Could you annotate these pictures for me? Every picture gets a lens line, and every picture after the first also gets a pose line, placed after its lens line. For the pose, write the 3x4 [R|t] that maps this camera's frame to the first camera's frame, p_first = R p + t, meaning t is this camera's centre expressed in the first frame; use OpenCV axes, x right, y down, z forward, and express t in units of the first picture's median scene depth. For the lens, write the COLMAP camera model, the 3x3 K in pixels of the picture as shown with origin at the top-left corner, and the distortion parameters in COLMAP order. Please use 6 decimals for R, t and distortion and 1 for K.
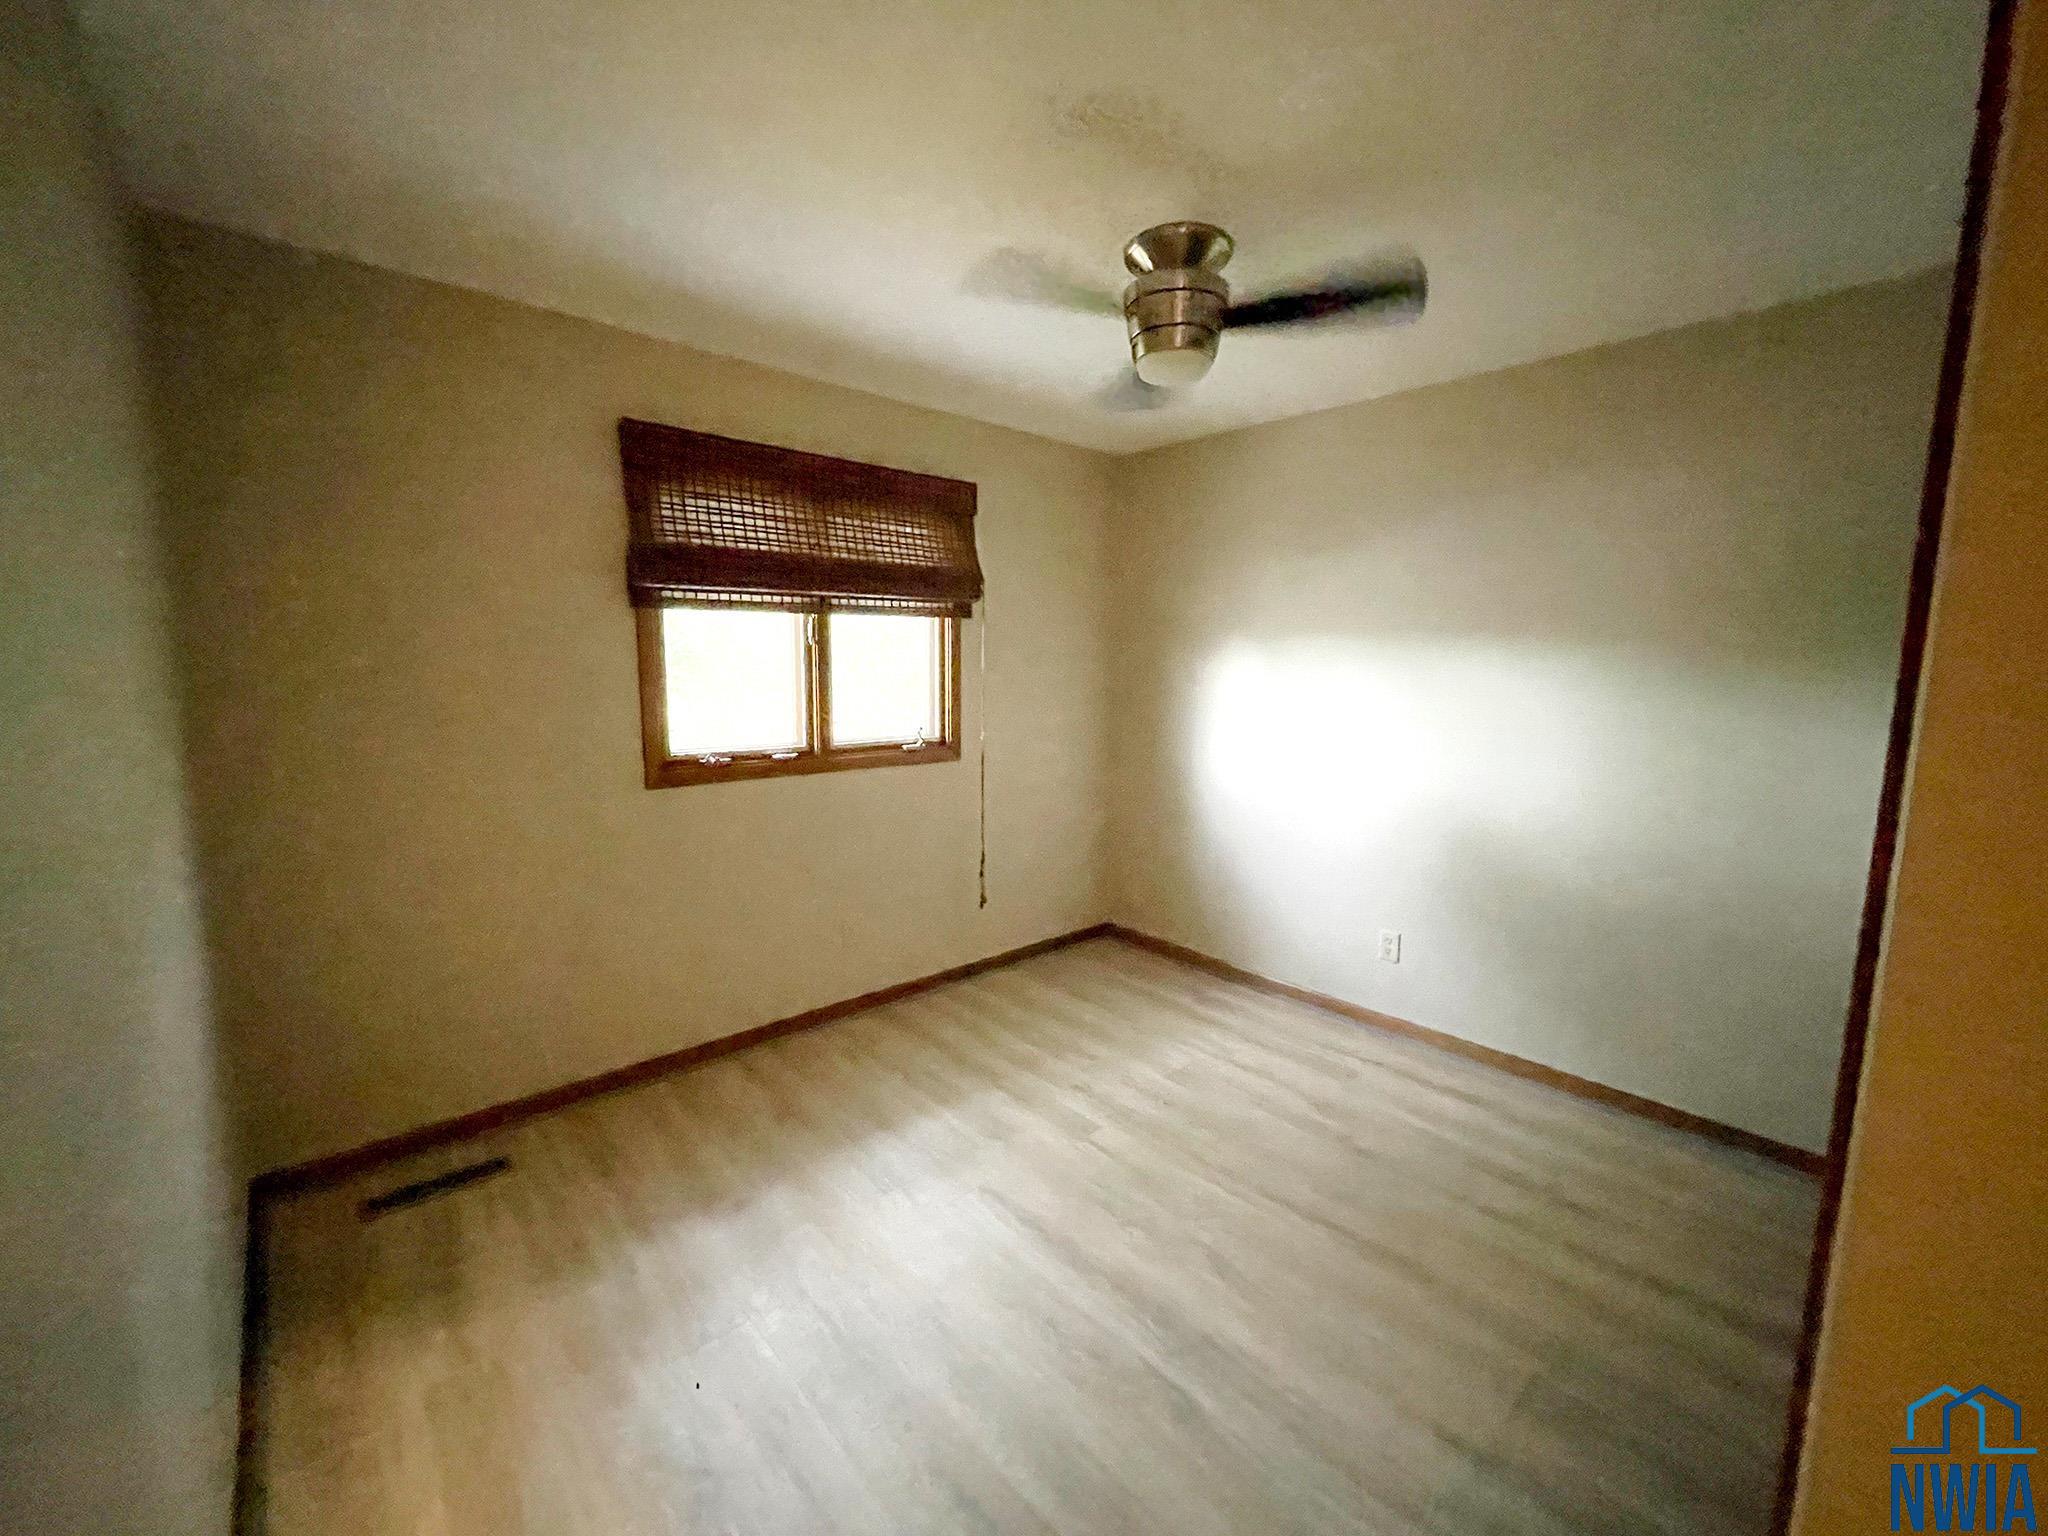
lens RADIAL K [[822.3, 0, 1019.5], [0, 822.3, 765.9], [0, 0, 1]] dist [-0.002409, -0.000314]
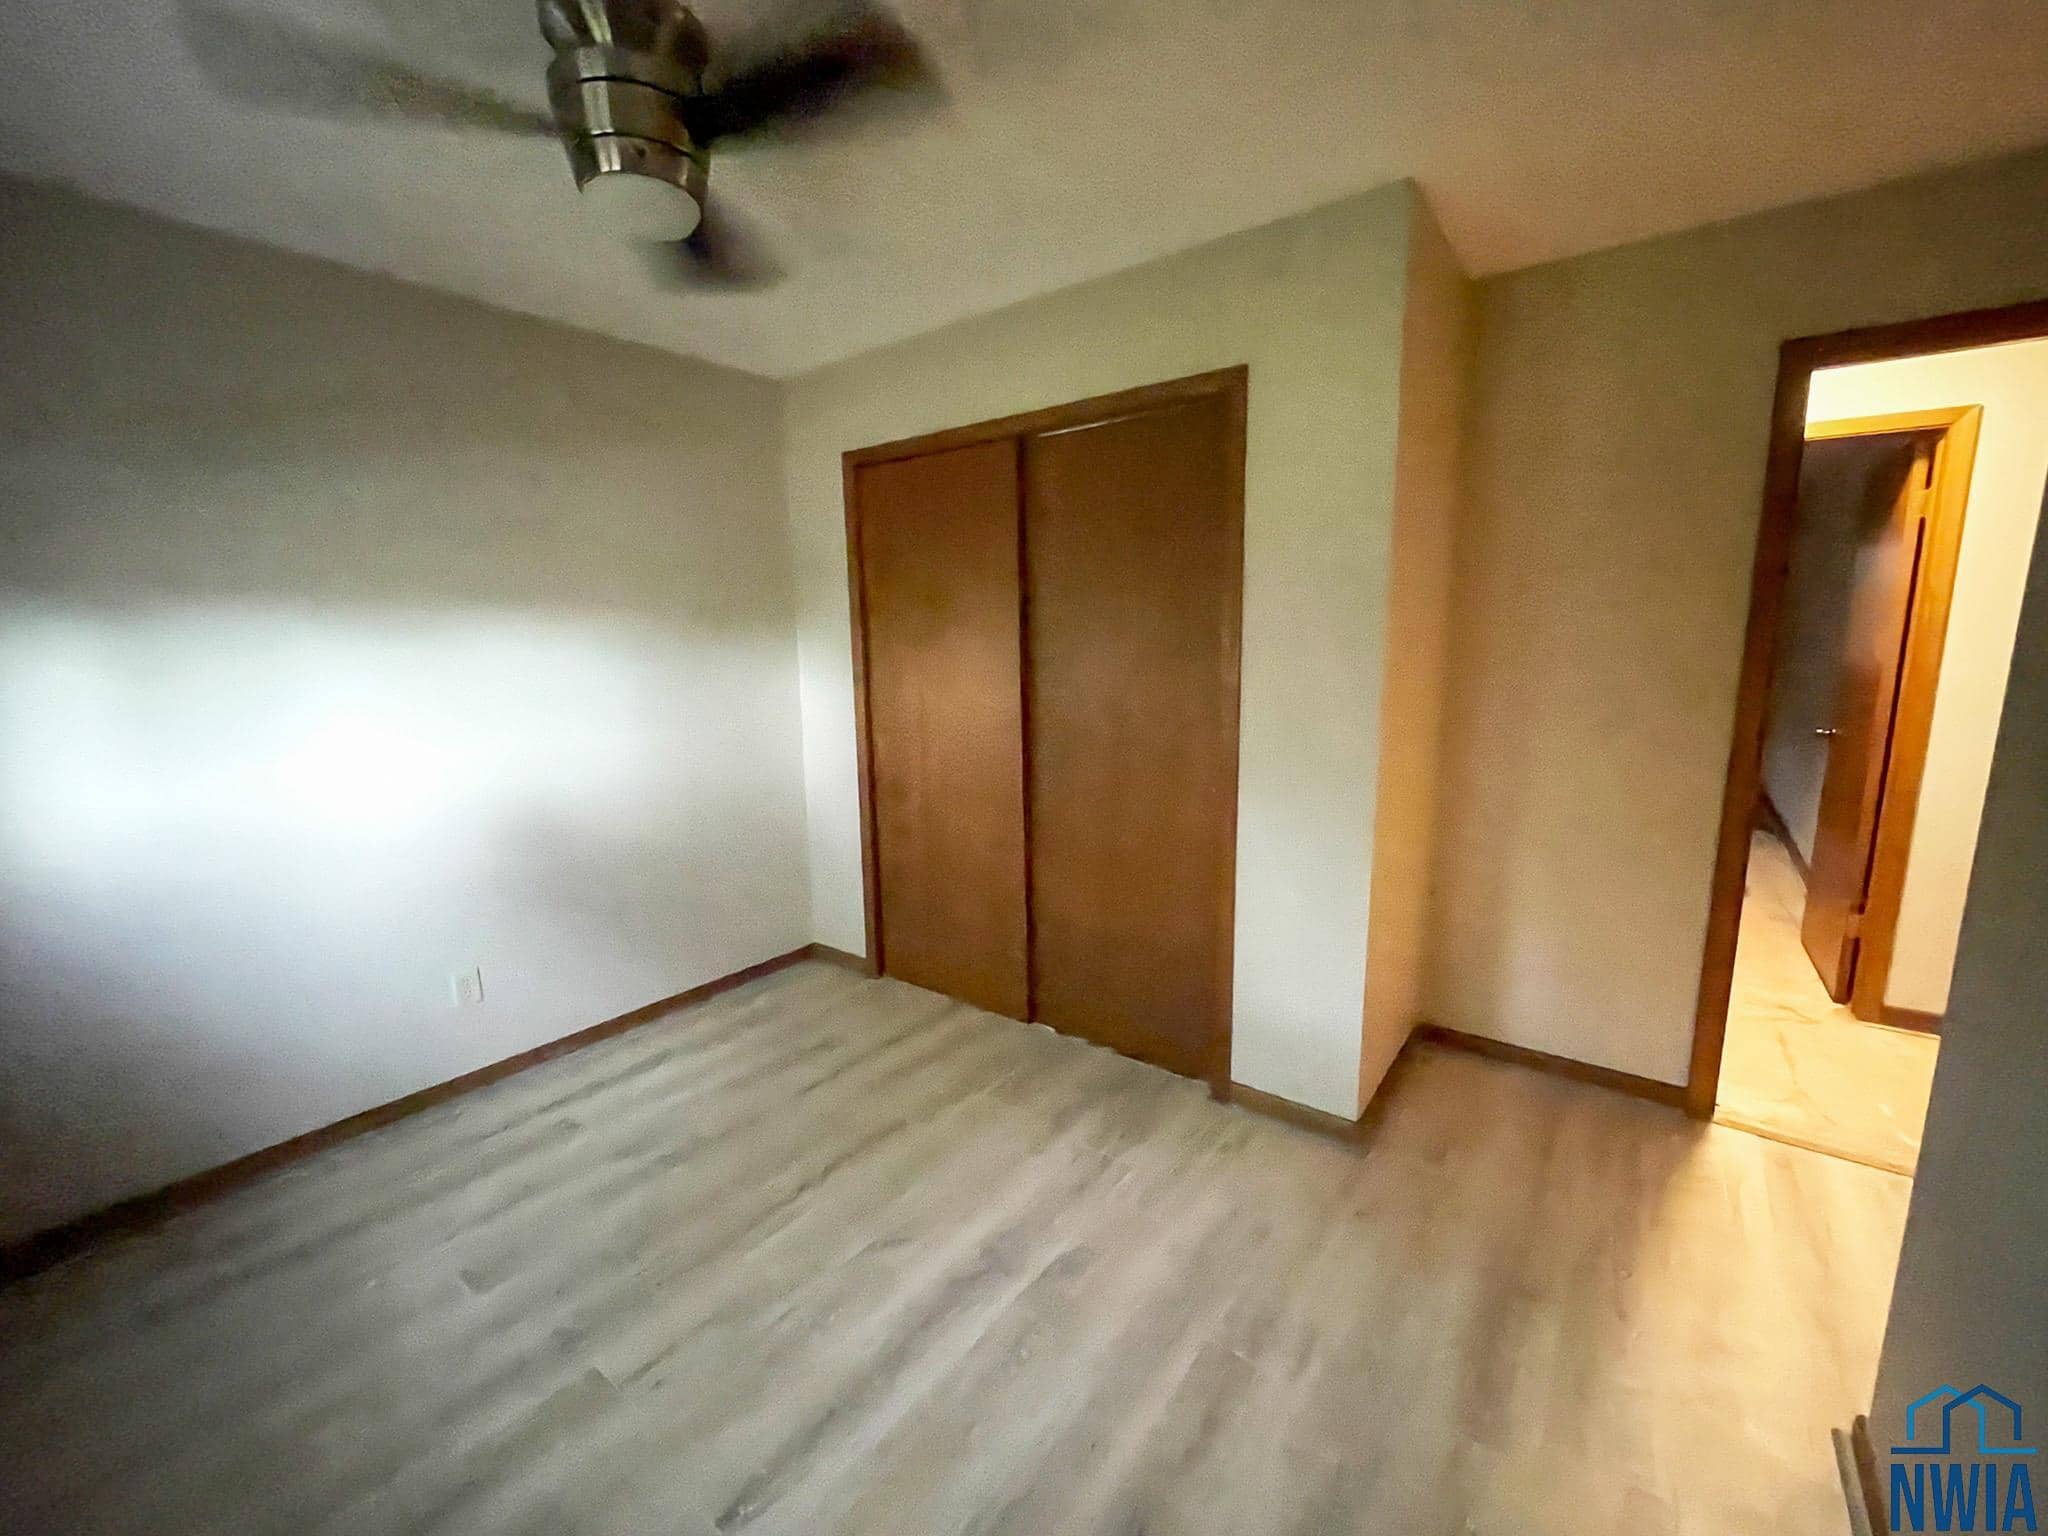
lens RADIAL K [[822.3, 0, 1020.0], [0, 822.3, 766.7], [0, 0, 1]] dist [-0.002409, -0.000314]
pose [[-0.176742, -0.165860, 0.970182, -0.453712], [0.139549, 0.971519, 0.191510, -0.084437], [-0.974314, 0.169236, -0.148563, 0.619262]]
